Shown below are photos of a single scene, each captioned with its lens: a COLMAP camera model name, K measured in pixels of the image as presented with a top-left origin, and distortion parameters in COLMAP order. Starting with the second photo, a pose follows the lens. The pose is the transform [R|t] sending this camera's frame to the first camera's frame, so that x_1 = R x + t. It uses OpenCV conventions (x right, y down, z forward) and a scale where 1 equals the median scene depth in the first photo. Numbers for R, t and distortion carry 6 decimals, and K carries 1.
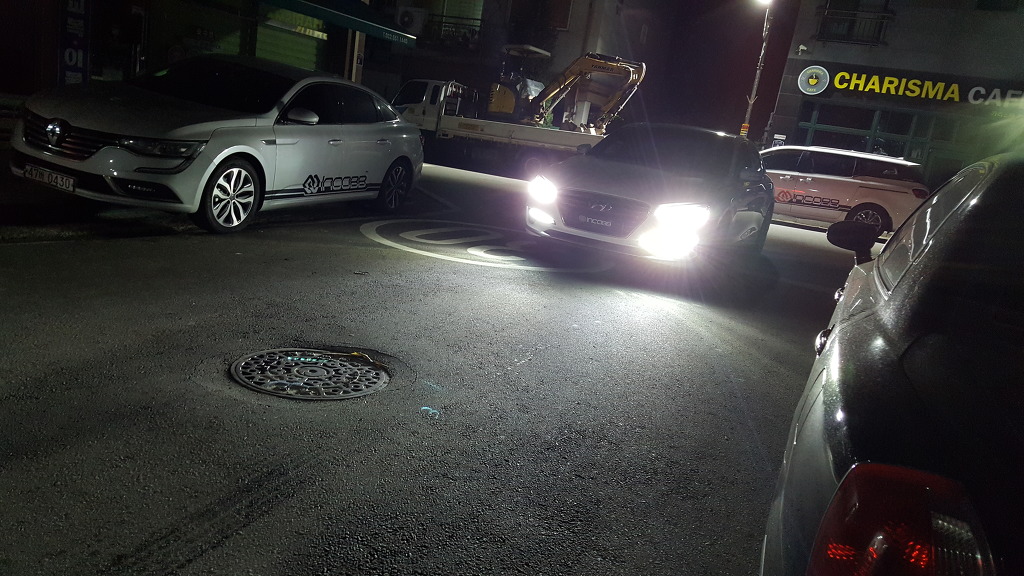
lens RADIAL K [[885.0, 0, 494.3], [0, 885.0, 291.7], [0, 0, 1]] dist [0.148255, -0.179911]
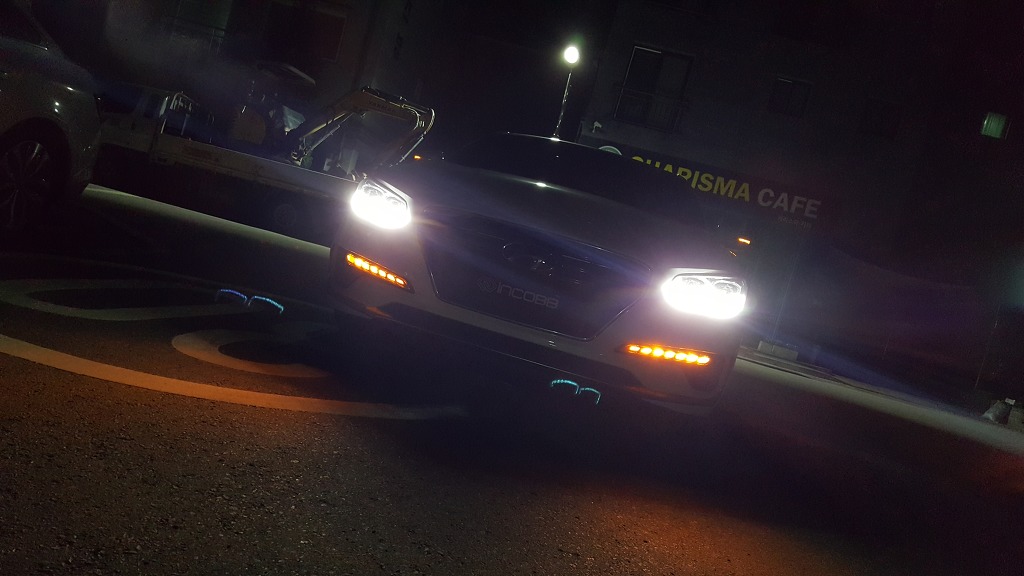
lens RADIAL K [[780.9, 0, 496.2], [0, 780.9, 286.8], [0, 0, 1]] dist [0.230175, -0.384916]
pose [[0.939304, 0.087385, 0.331770, -0.007413], [-0.056965, 0.993320, -0.100353, -0.020724], [-0.338323, 0.075363, 0.938007, 0.301843]]
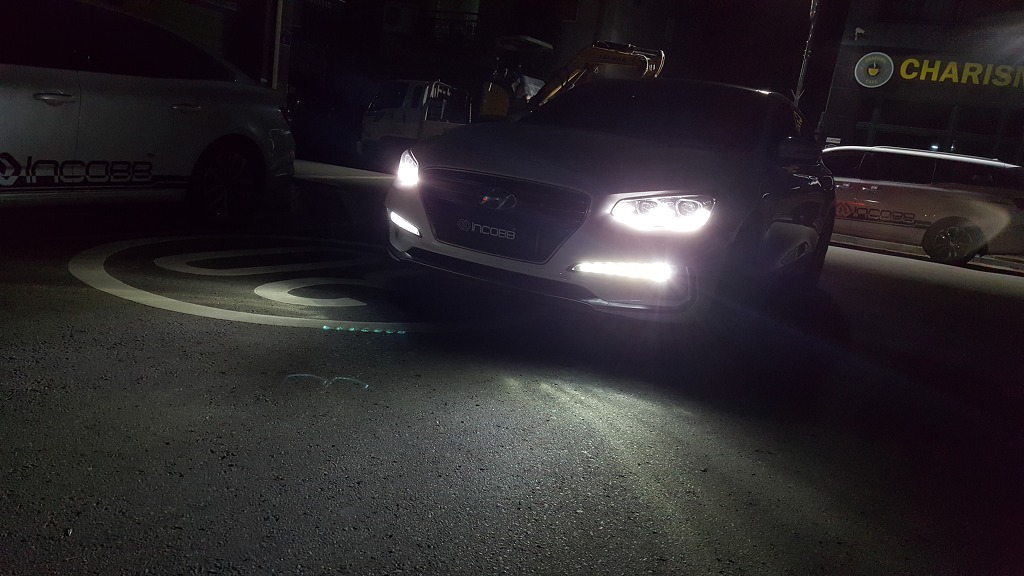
lens RADIAL K [[820.4, 0, 512.0], [0, 820.4, 288.0], [0, 0, 1]] dist [0.090138, -0.100491]
pose [[0.998531, -0.004371, -0.053998, 0.069629], [0.002563, 0.999435, -0.033514, -0.014230], [0.054114, 0.033327, 0.997978, 0.245976]]
